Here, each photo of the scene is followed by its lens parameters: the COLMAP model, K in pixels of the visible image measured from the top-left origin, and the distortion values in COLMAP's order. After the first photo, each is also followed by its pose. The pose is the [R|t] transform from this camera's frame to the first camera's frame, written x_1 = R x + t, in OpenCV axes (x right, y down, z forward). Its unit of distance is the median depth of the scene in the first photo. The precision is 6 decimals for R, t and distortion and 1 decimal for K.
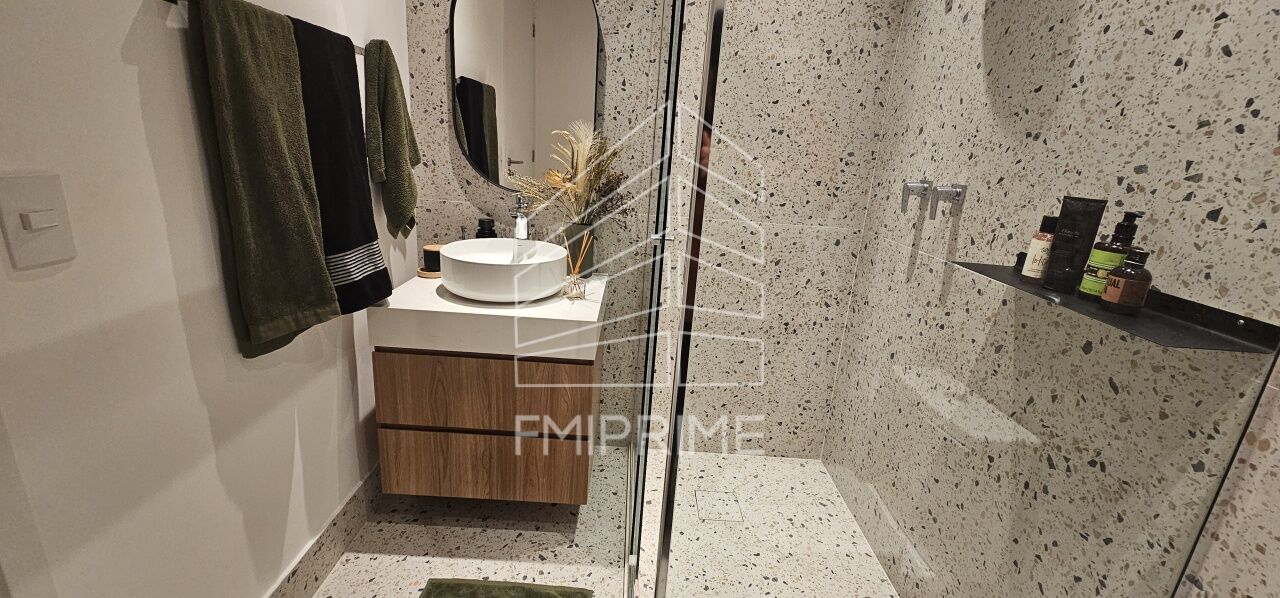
lens RADIAL K [[521.7, 0, 641.1], [0, 521.7, 295.1], [0, 0, 1]] dist [0.000764, -0.000097]
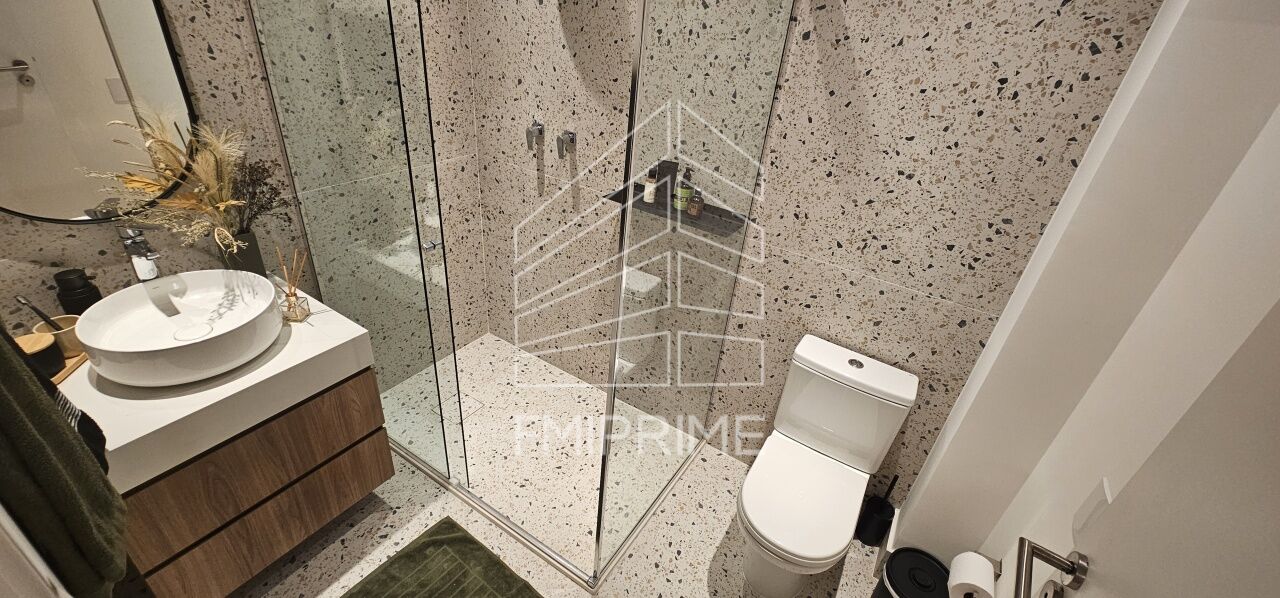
lens RADIAL K [[521.7, 0, 638.4], [0, 521.7, 293.7], [0, 0, 1]] dist [0.000764, -0.000097]
pose [[0.540398, -0.435966, 0.719655, -0.490366], [0.177823, 0.895154, 0.408753, -0.332389], [-0.822404, -0.092918, 0.561264, -0.025749]]
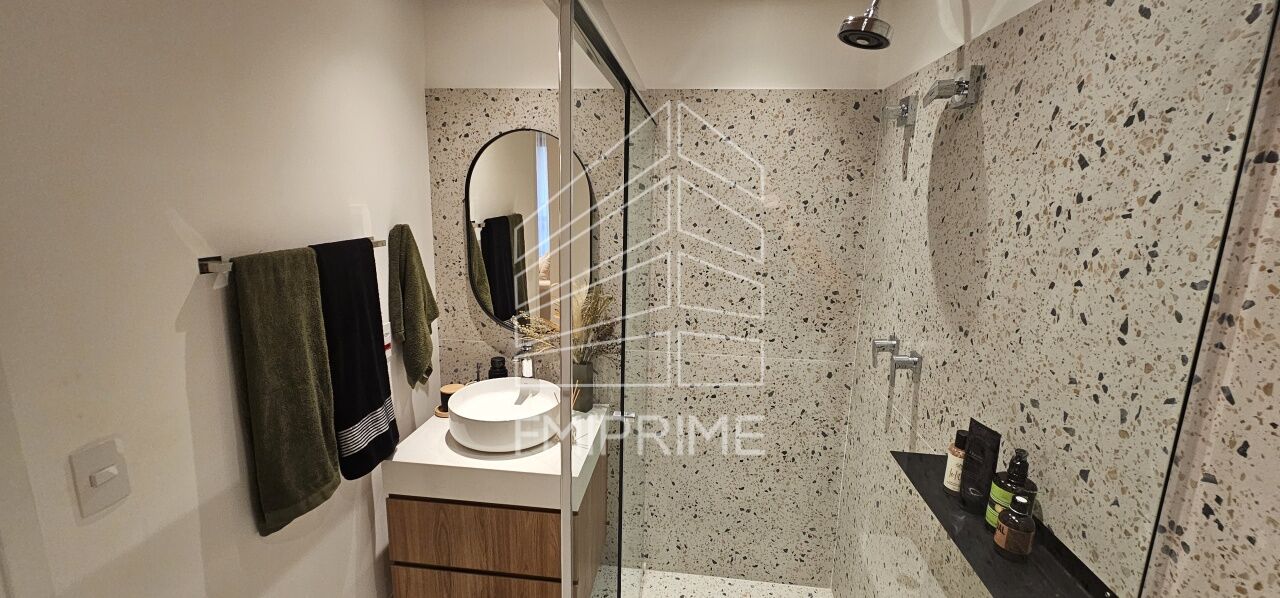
lens RADIAL K [[521.7, 0, 641.7], [0, 521.7, 294.9], [0, 0, 1]] dist [0.000764, -0.000097]
pose [[0.992246, -0.022986, -0.122146, 0.178851], [0.012027, 0.995895, -0.089712, -0.216418], [0.123707, 0.087547, 0.988449, -0.087082]]
